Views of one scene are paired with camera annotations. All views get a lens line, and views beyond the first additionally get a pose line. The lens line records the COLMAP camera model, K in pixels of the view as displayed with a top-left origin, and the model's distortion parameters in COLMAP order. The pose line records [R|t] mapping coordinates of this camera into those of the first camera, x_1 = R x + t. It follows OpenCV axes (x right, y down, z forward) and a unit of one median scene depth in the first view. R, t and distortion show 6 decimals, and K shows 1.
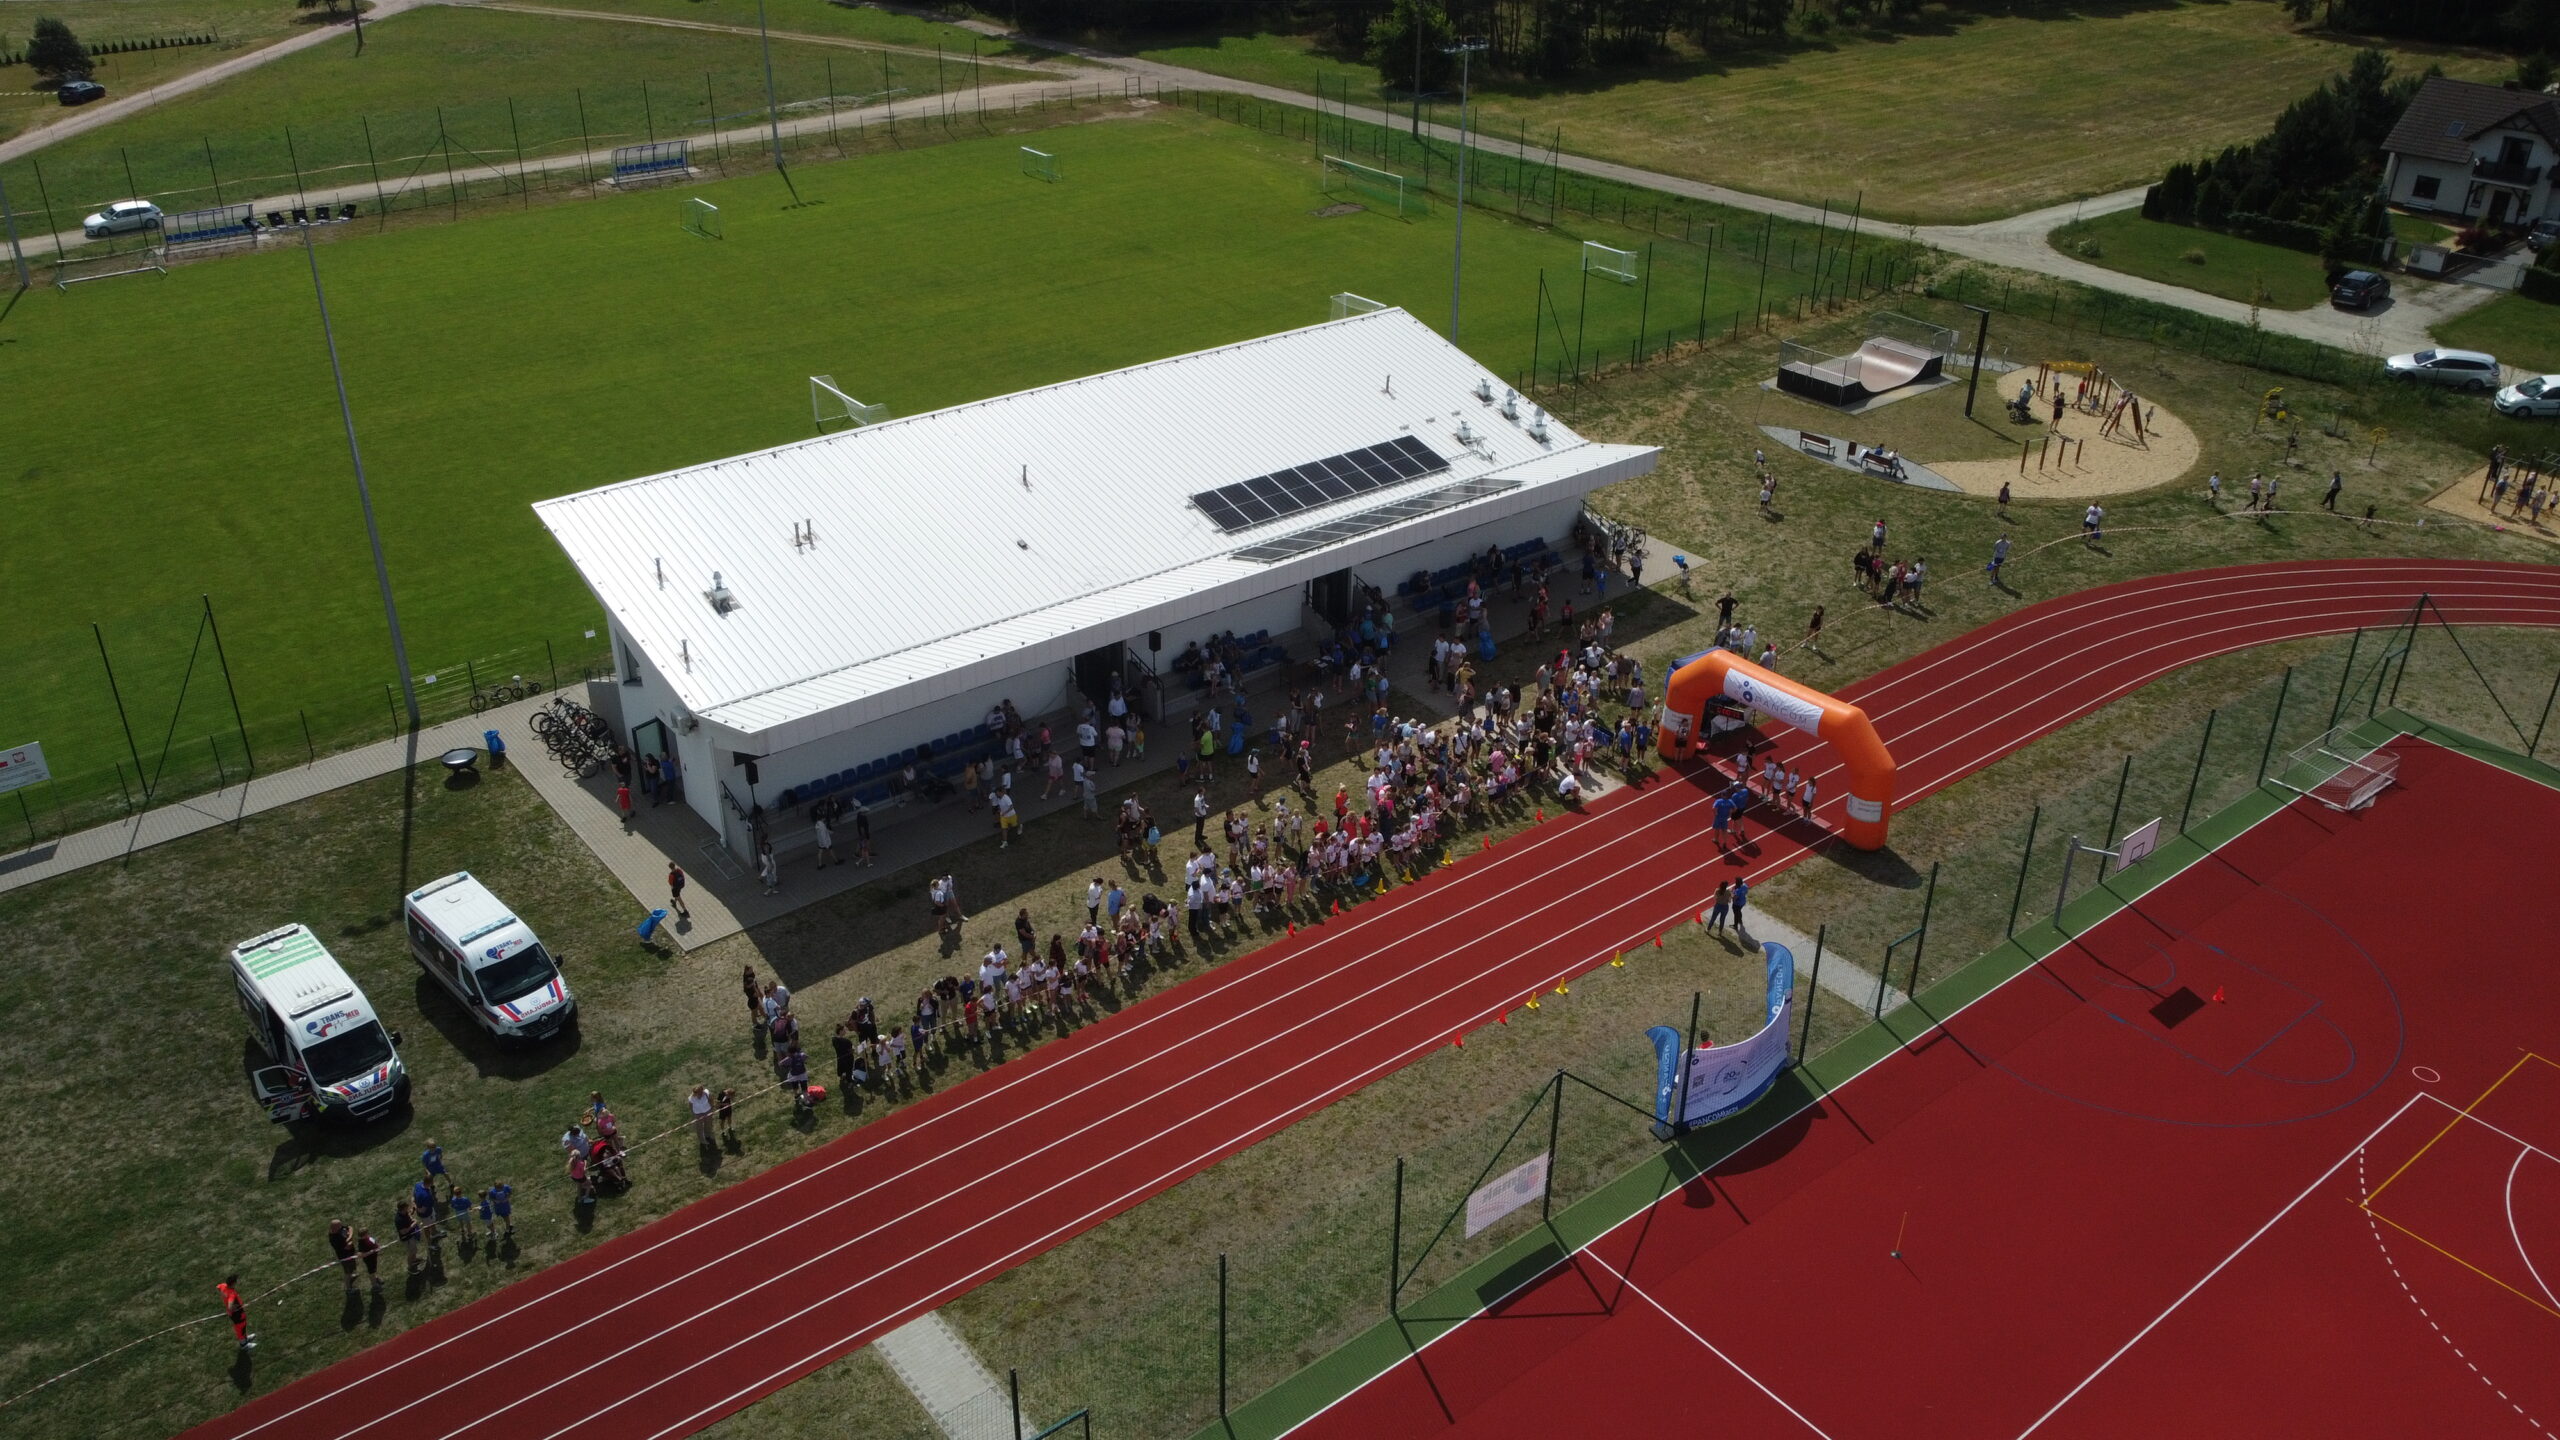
lens RADIAL K [[1946.9, 0, 1280.0], [0, 1946.9, 720.0], [0, 0, 1]] dist [-0.022575, -0.005483]
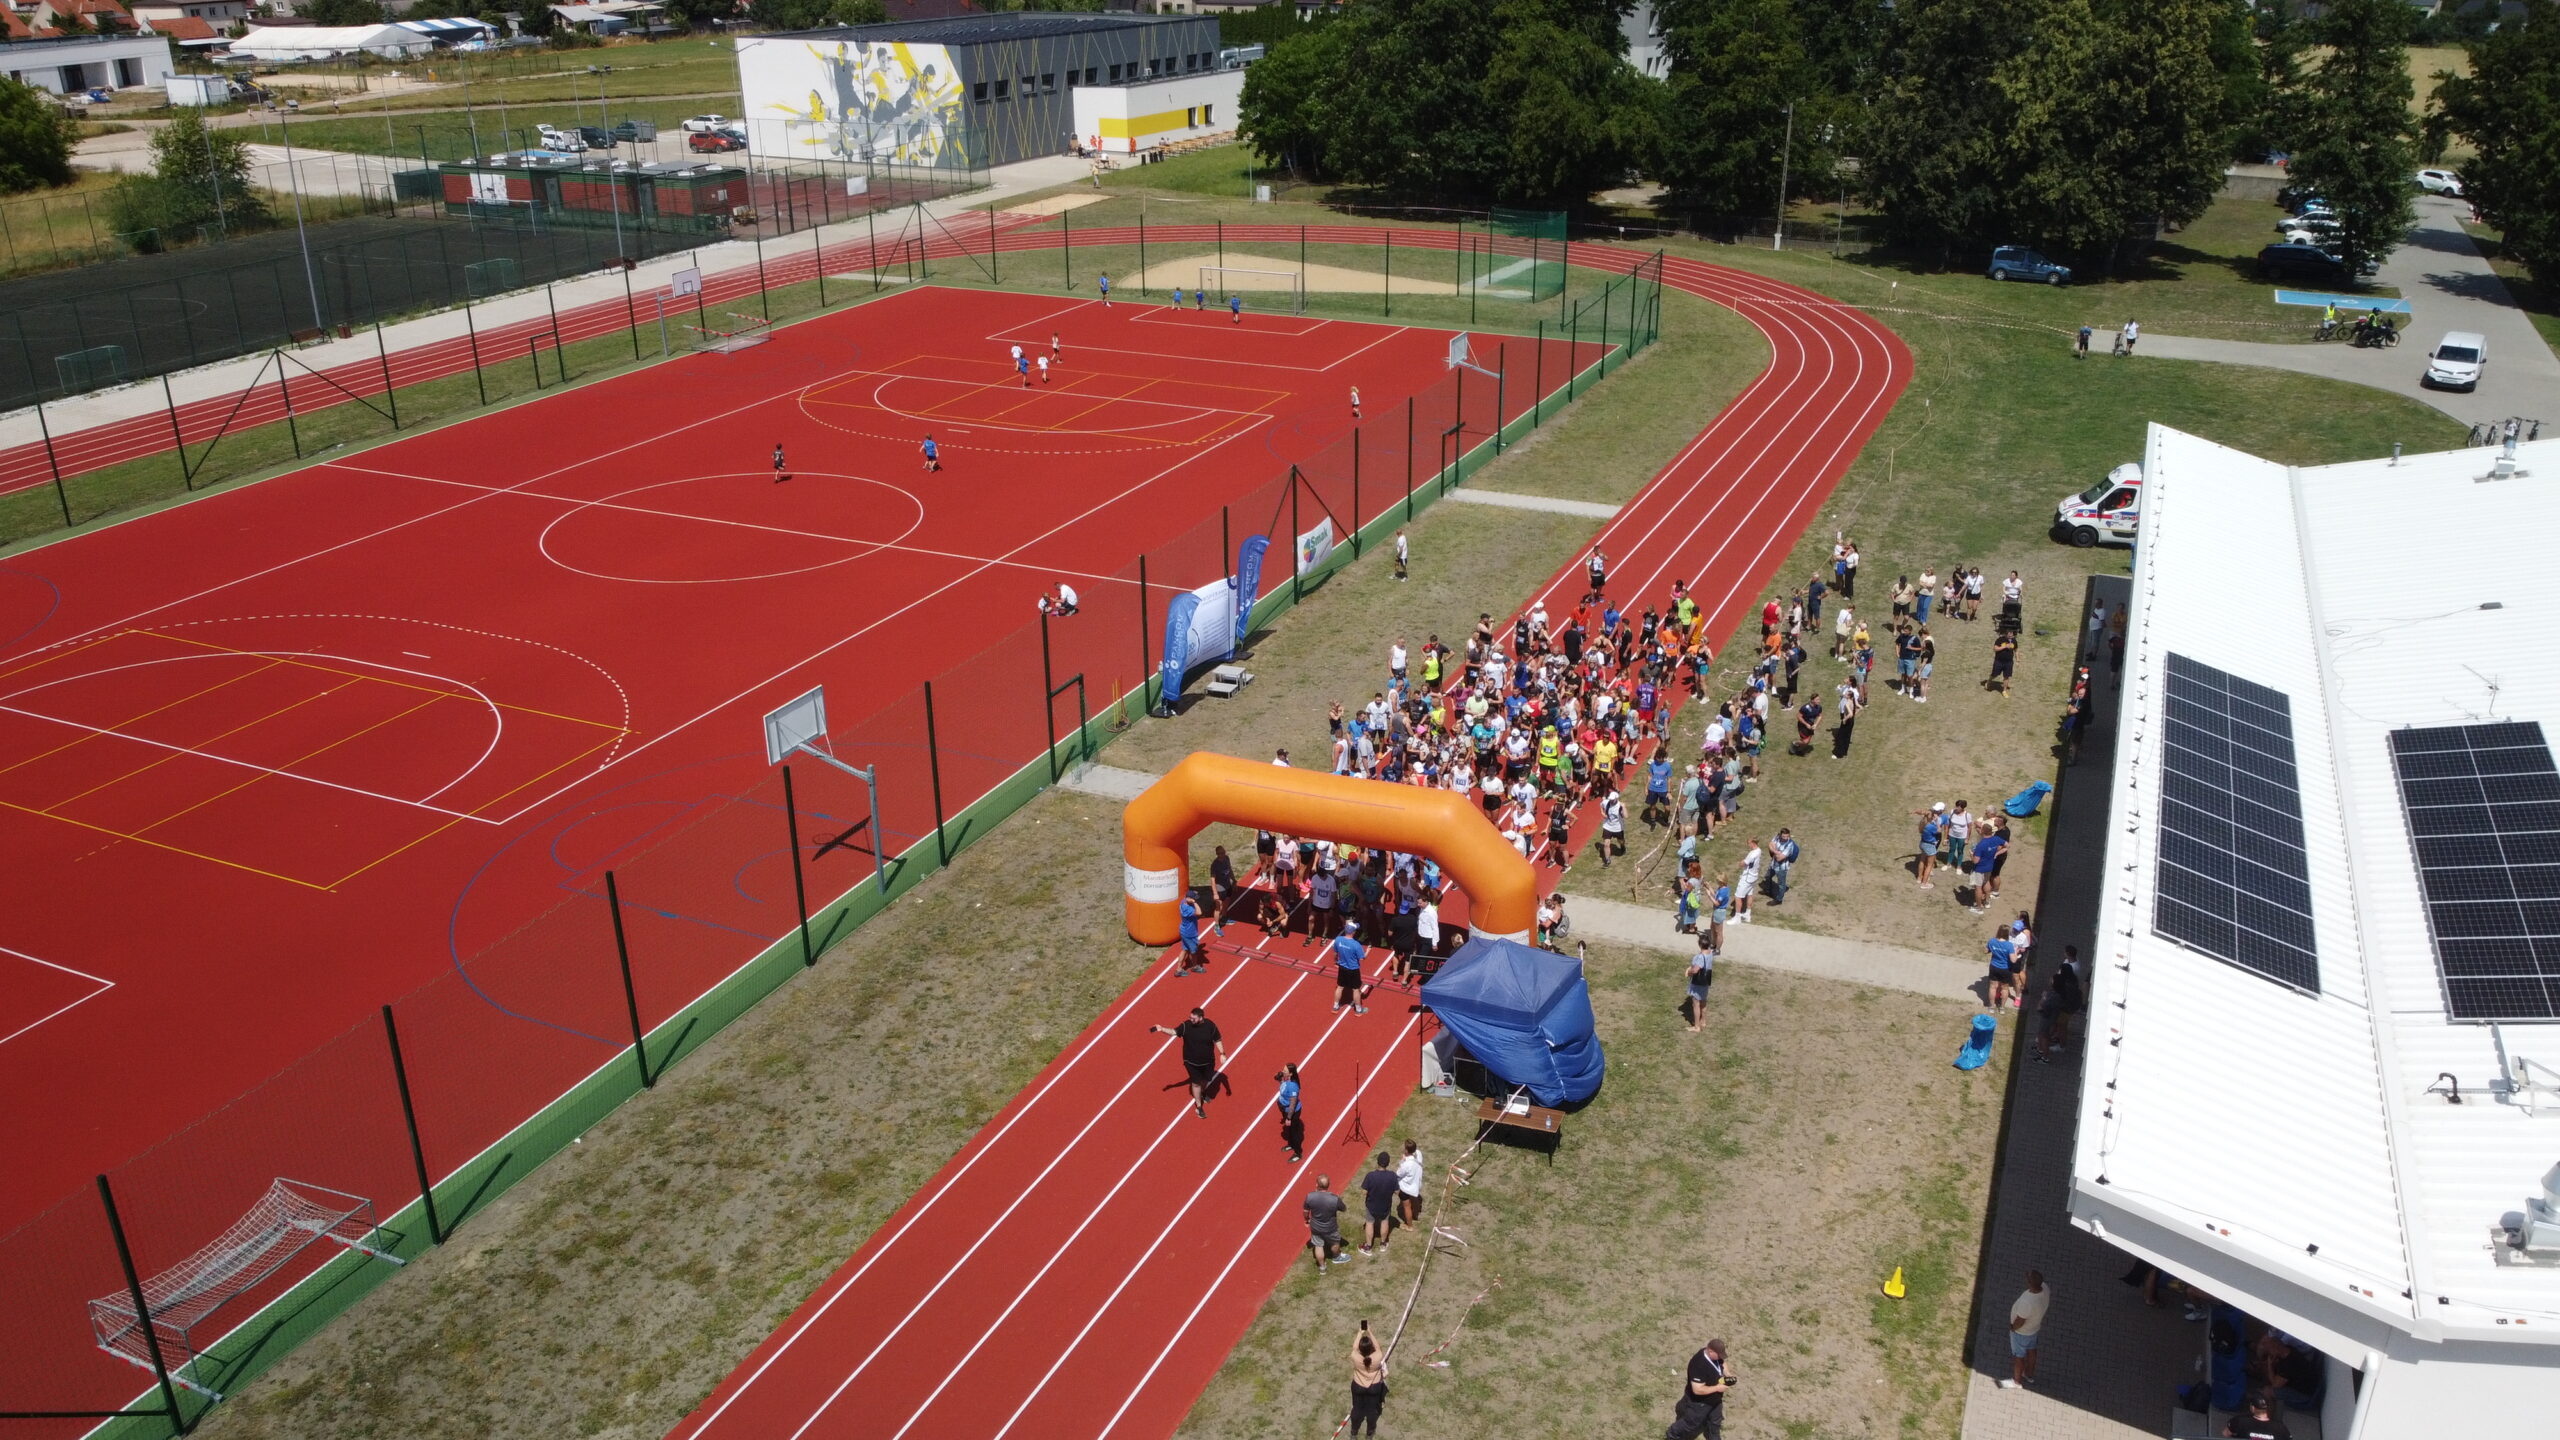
lens RADIAL K [[1946.9, 0, 1280.0], [0, 1946.9, 720.0], [0, 0, 1]] dist [-0.022575, -0.005483]
pose [[-0.889658, 0.175382, -0.421604, 0.498235], [-0.215484, 0.652777, 0.726257, -0.447065], [0.402586, 0.736969, -0.542956, 1.246730]]
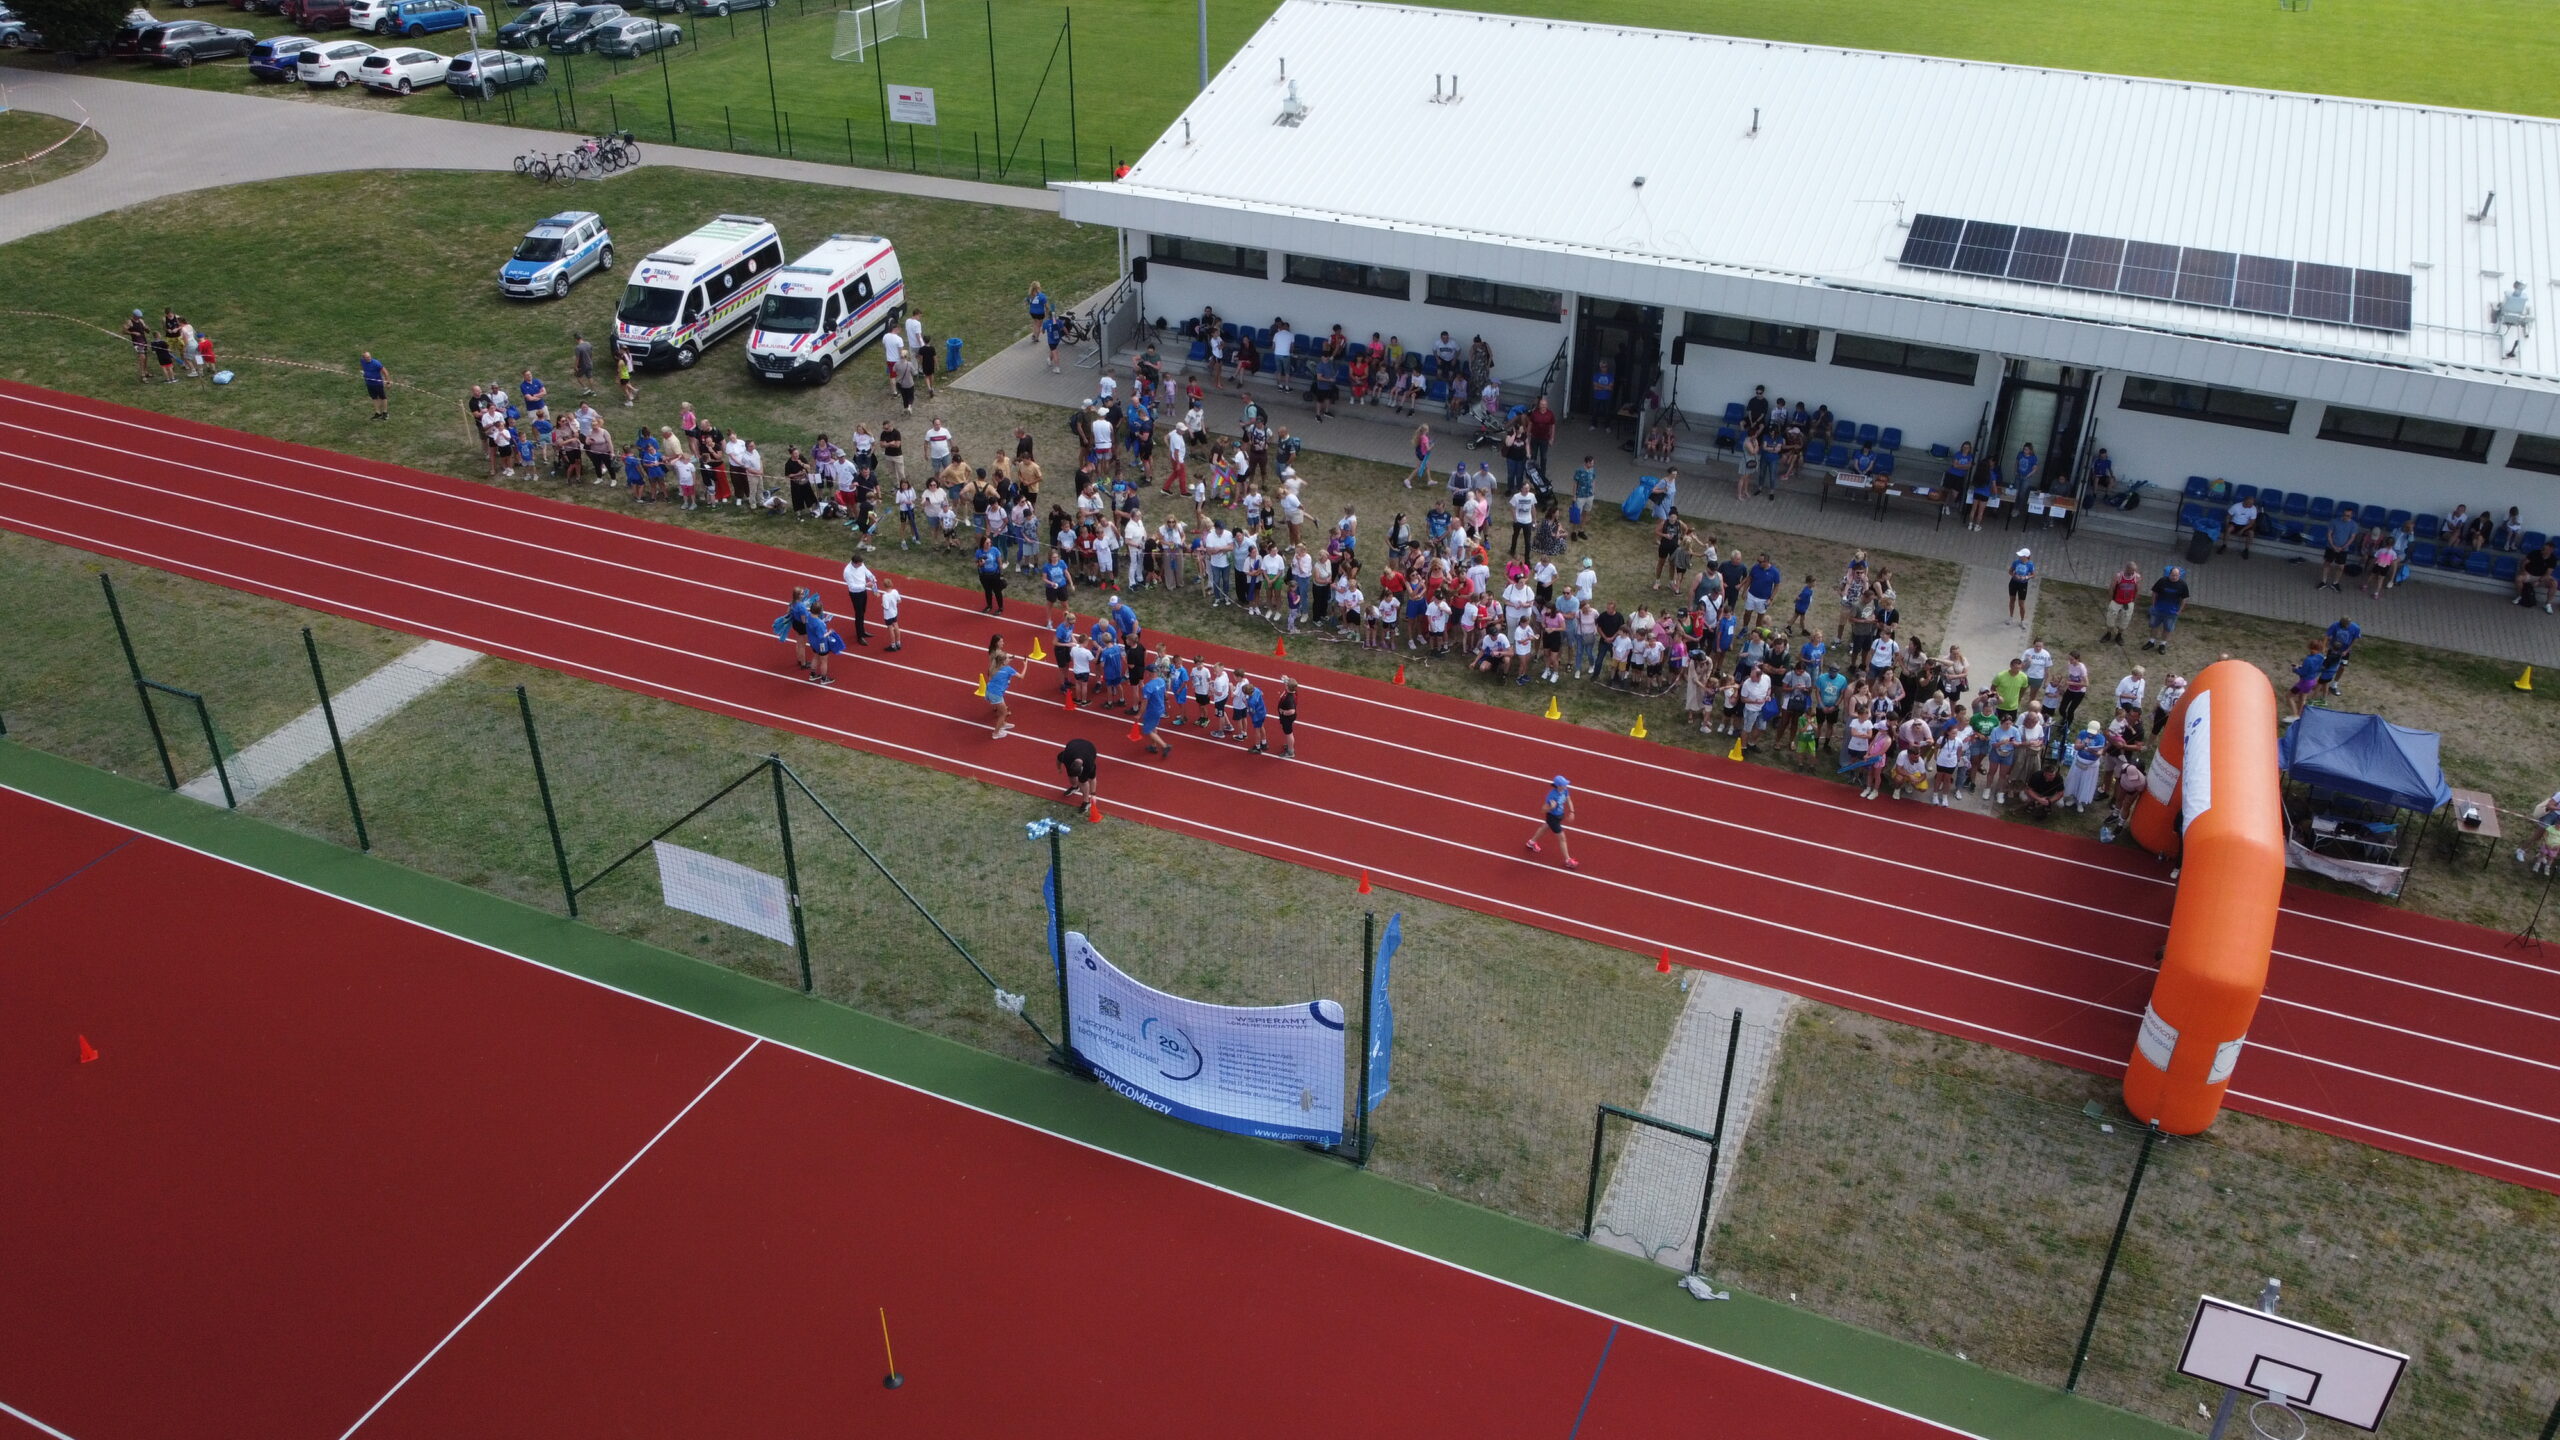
lens RADIAL K [[1946.9, 0, 1280.0], [0, 1946.9, 720.0], [0, 0, 1]] dist [-0.022575, -0.005483]
pose [[0.463471, 0.455058, -0.760340, 0.481303], [-0.421022, 0.868109, 0.262920, -0.049564], [0.779702, 0.198264, 0.593933, 0.503183]]
